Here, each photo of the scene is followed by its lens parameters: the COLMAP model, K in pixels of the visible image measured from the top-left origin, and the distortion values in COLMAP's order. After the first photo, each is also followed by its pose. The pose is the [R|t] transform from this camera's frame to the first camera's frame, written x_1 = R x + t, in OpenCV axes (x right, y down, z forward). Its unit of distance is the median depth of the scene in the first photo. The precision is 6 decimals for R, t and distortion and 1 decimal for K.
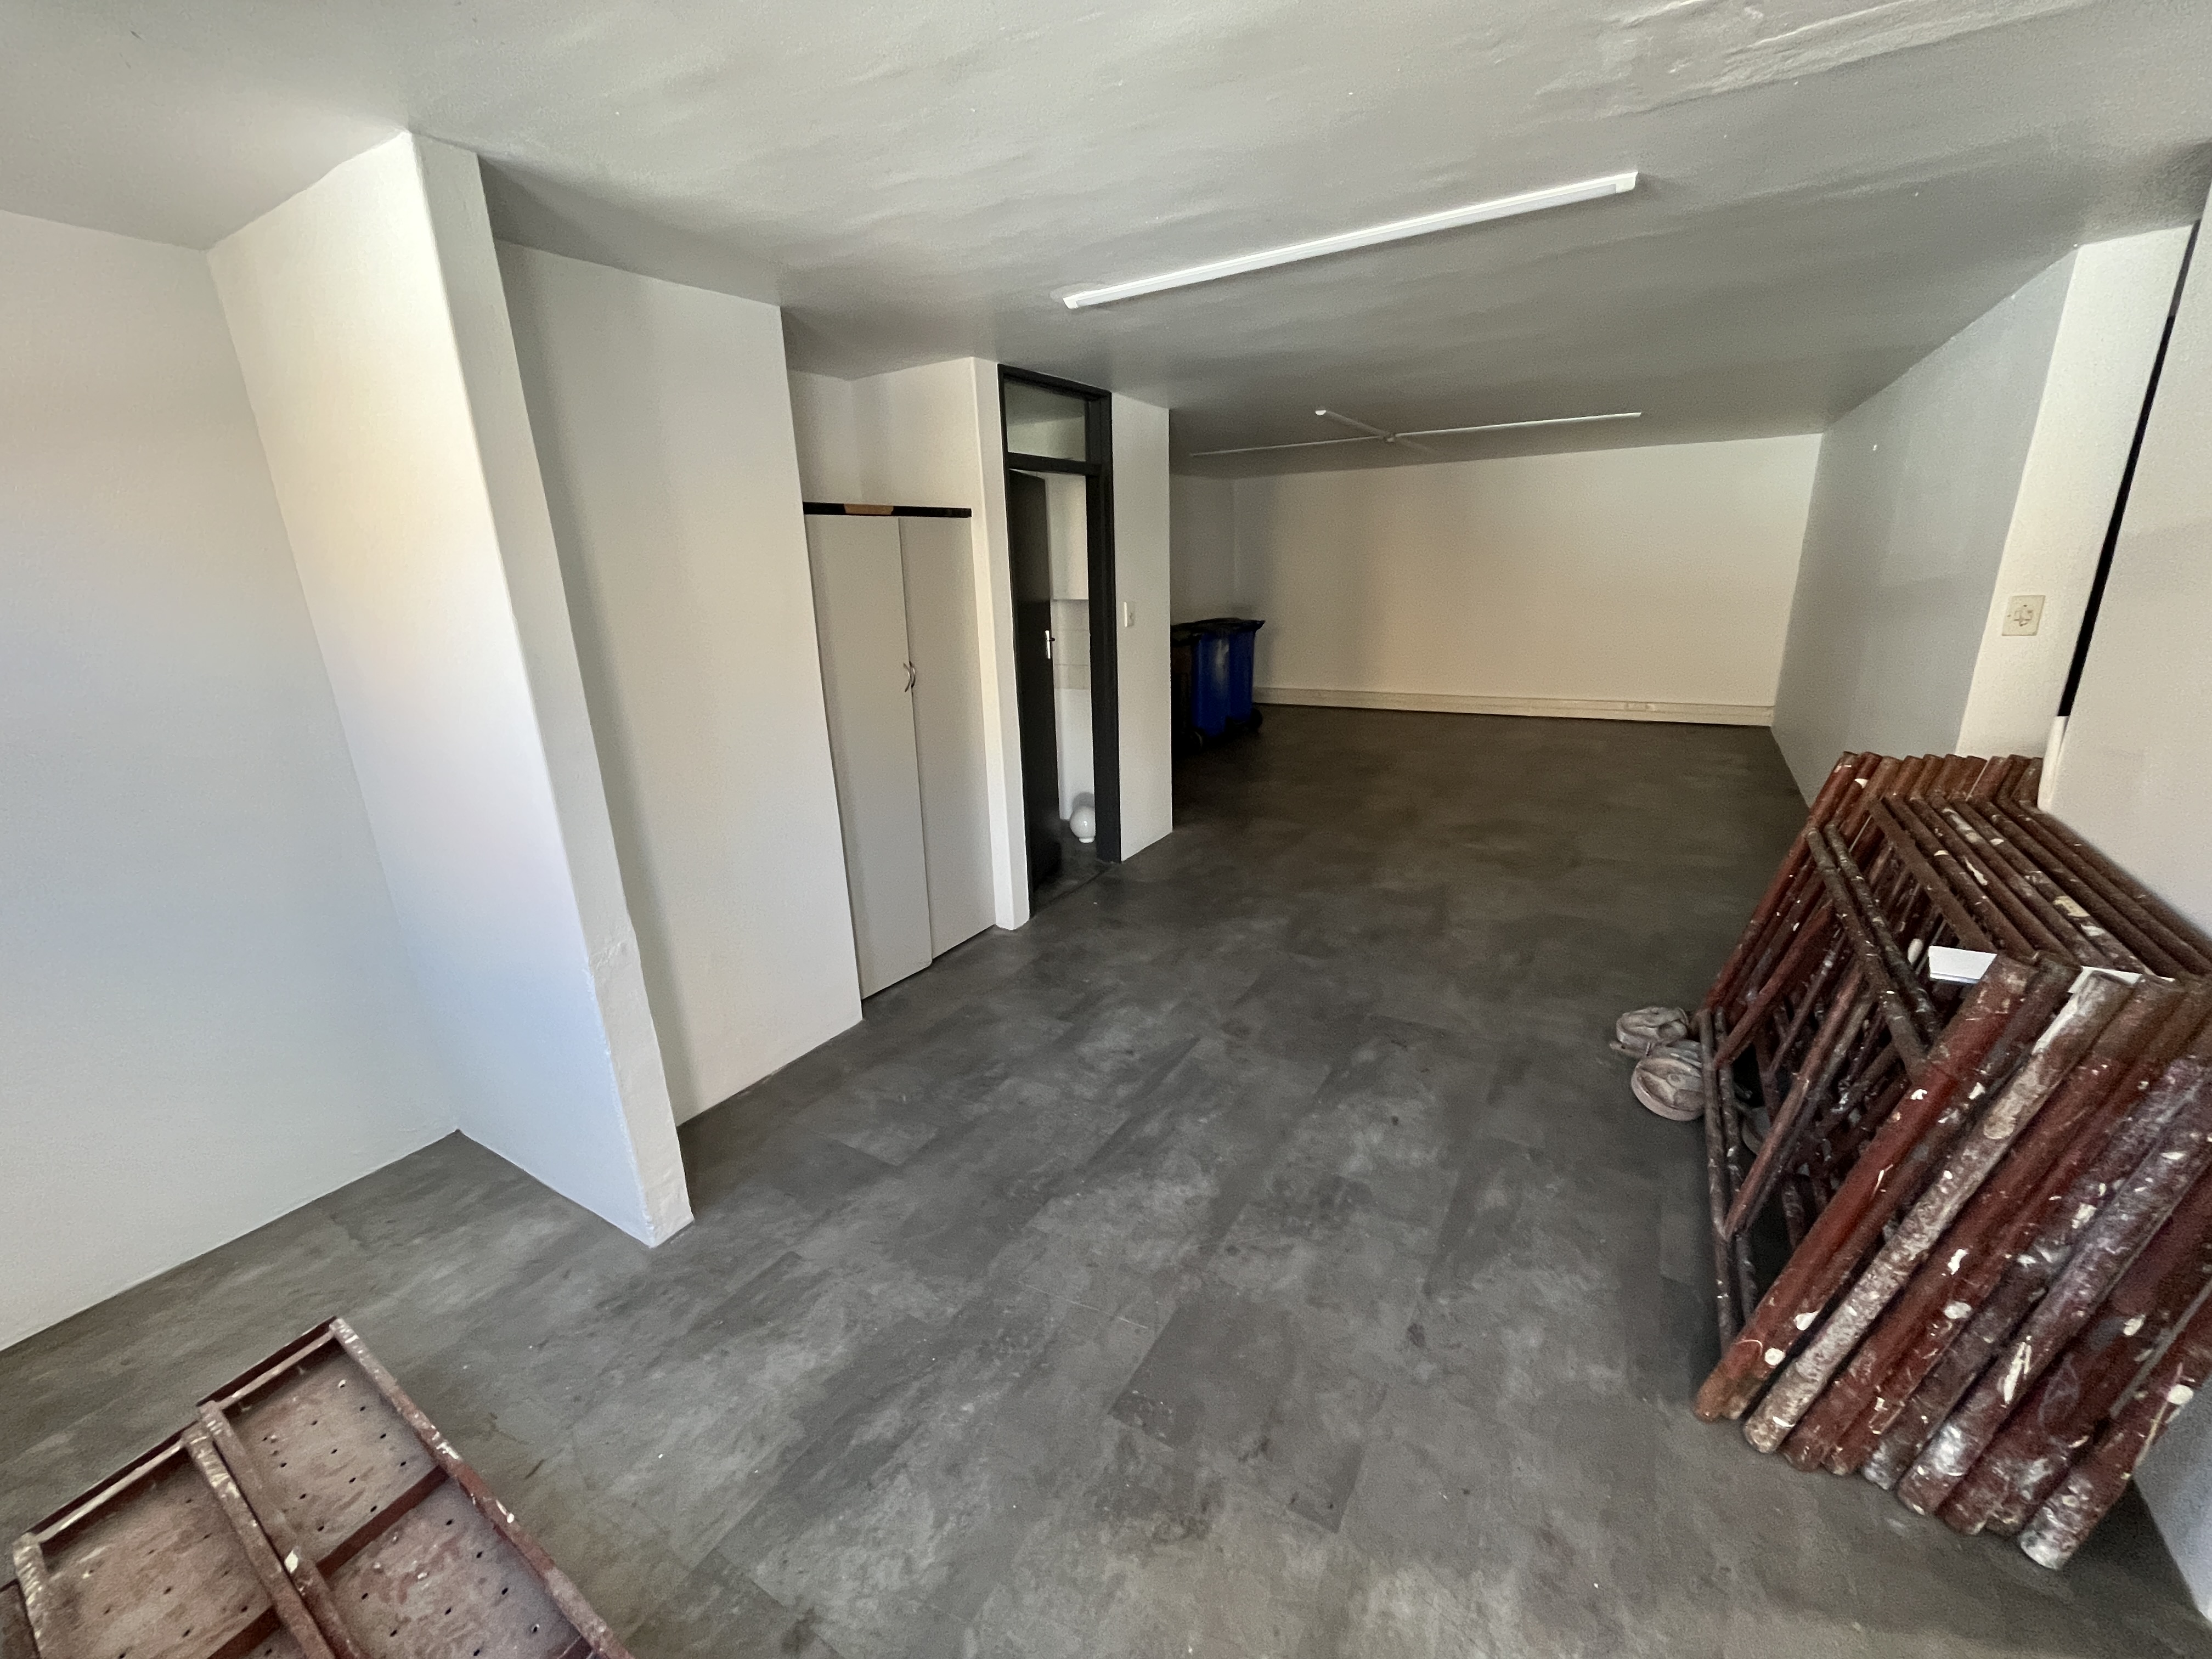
lens RADIAL K [[896.2, 0, 1093.9], [0, 896.2, 828.7], [0, 0, 1]] dist [-0.003237, 0.000596]
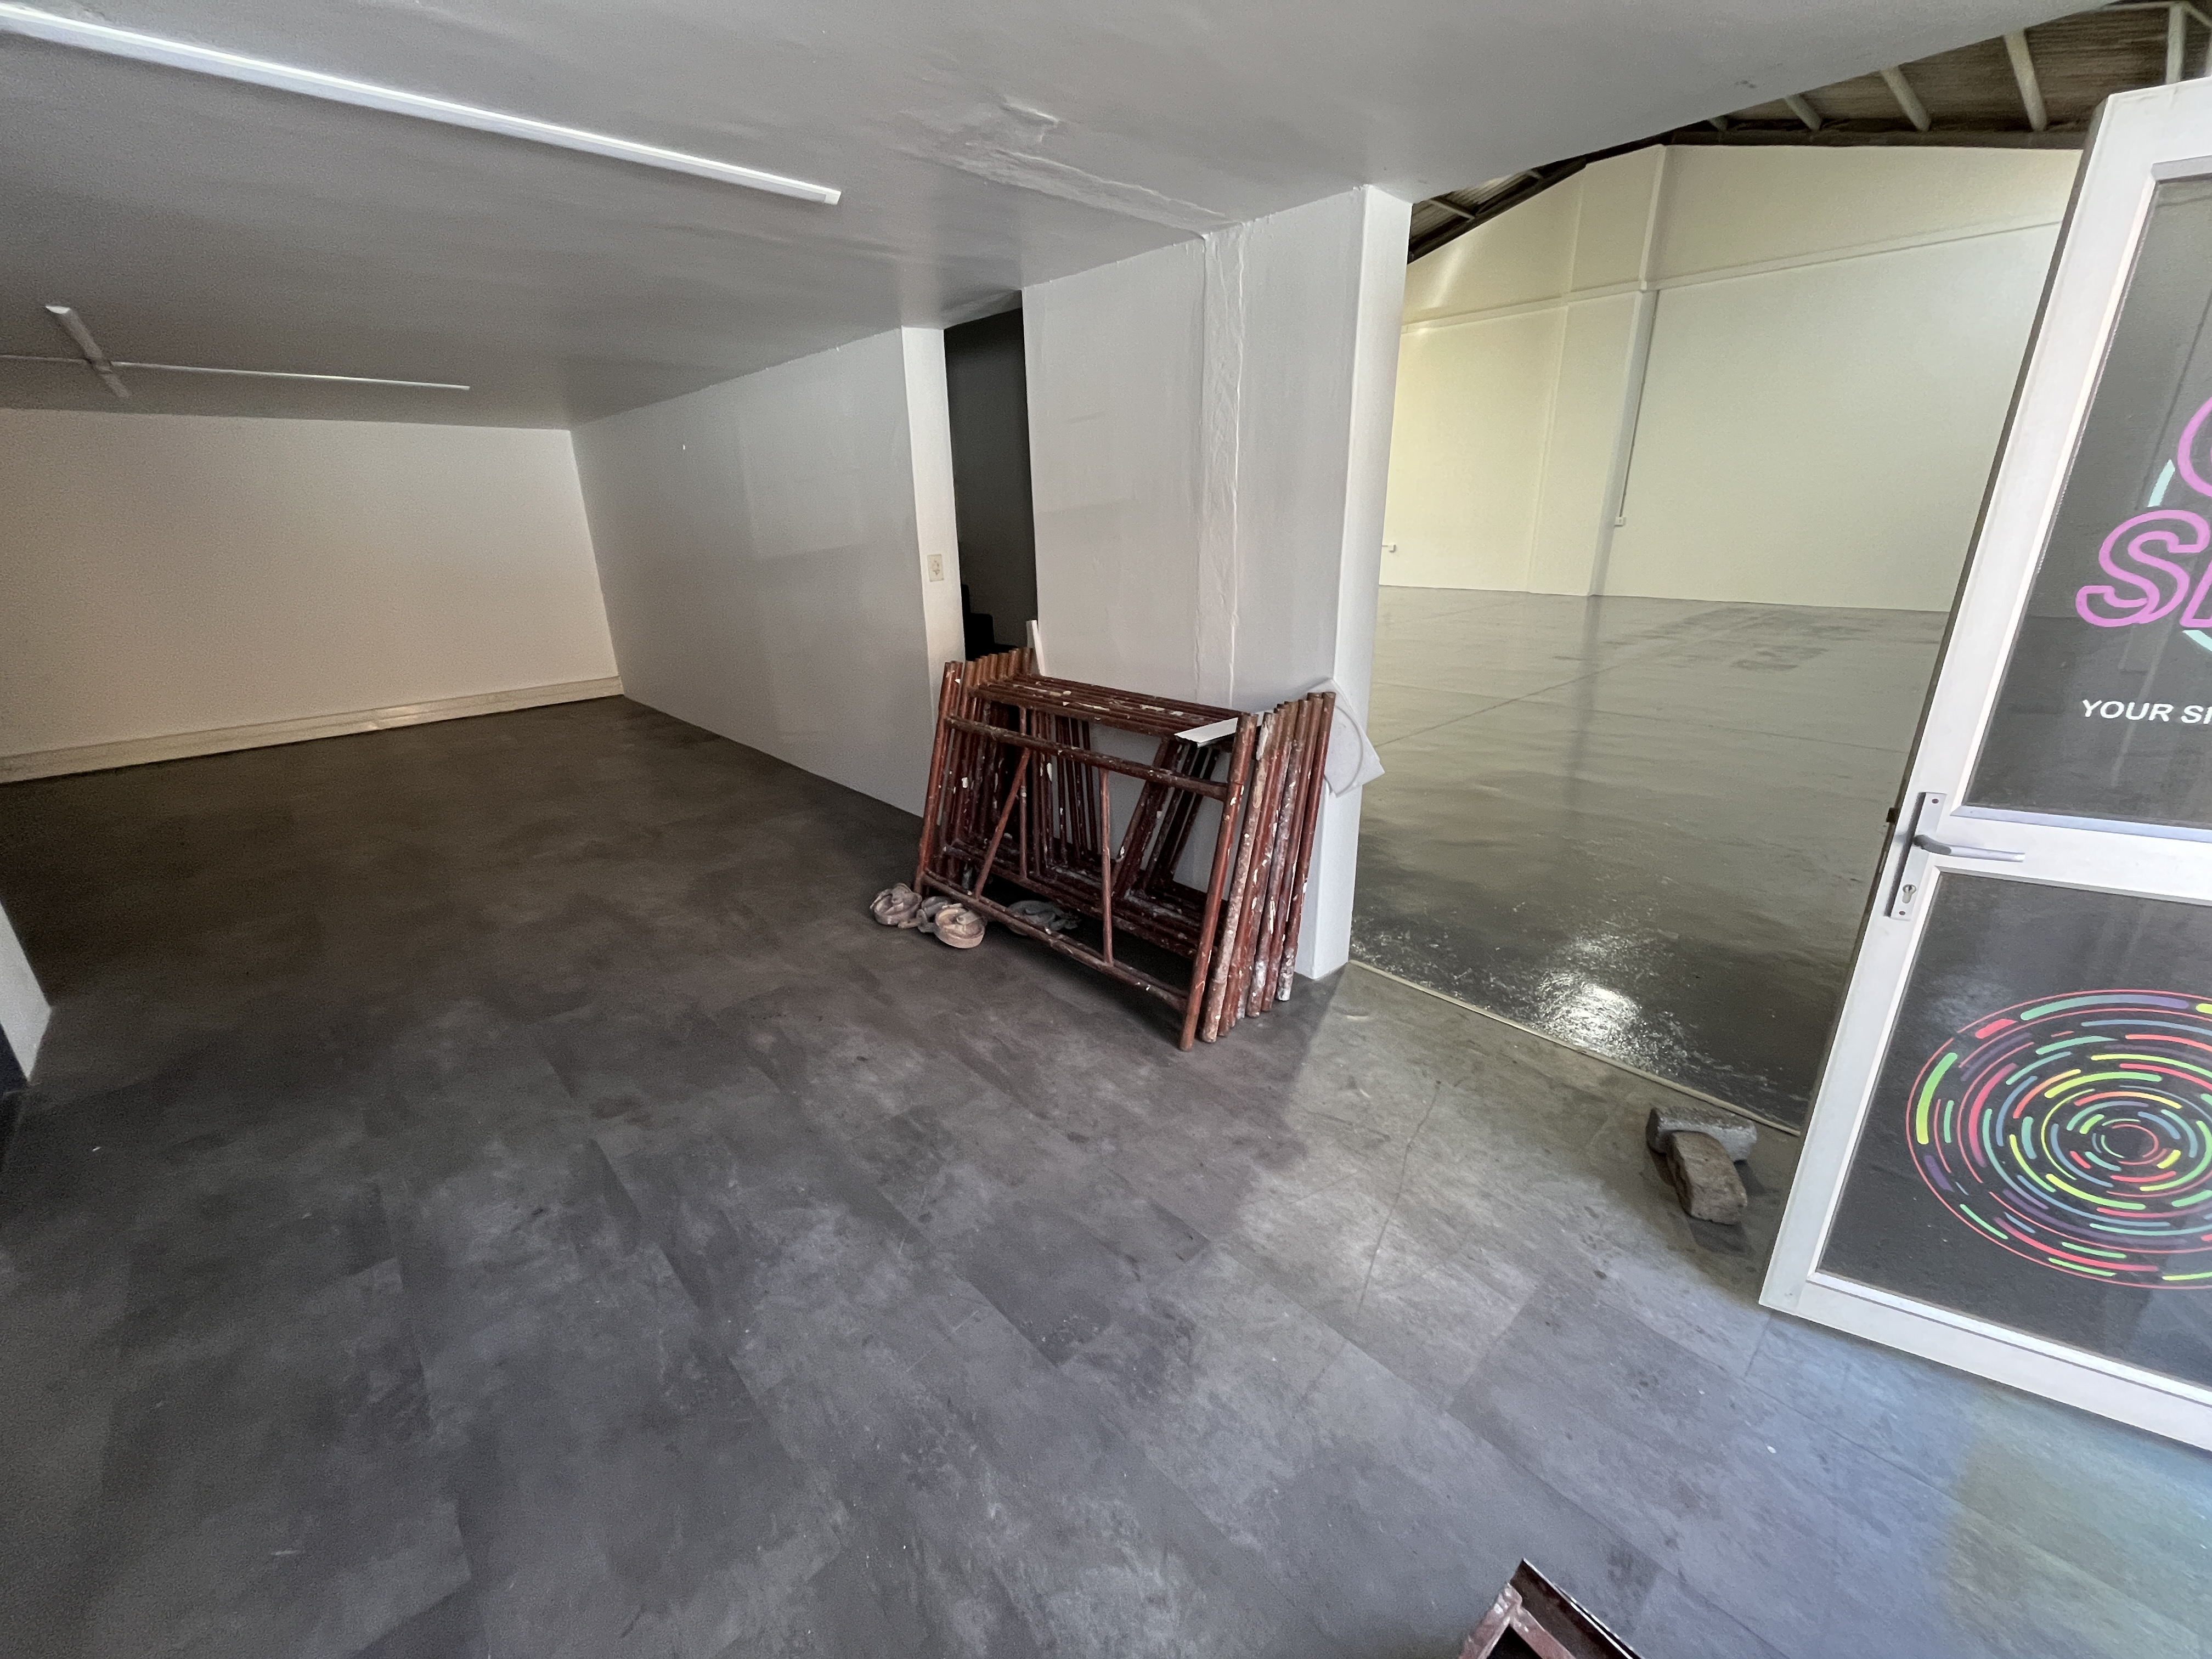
lens RADIAL K [[898.3, 0, 1100.8], [0, 898.3, 827.4], [0, 0, 1]] dist [-0.002727, 0.000548]
pose [[0.268149, -0.289950, 0.918708, -0.573402], [0.288439, 0.934050, 0.210603, -0.081446], [-0.919184, 0.208518, 0.334097, 0.402749]]
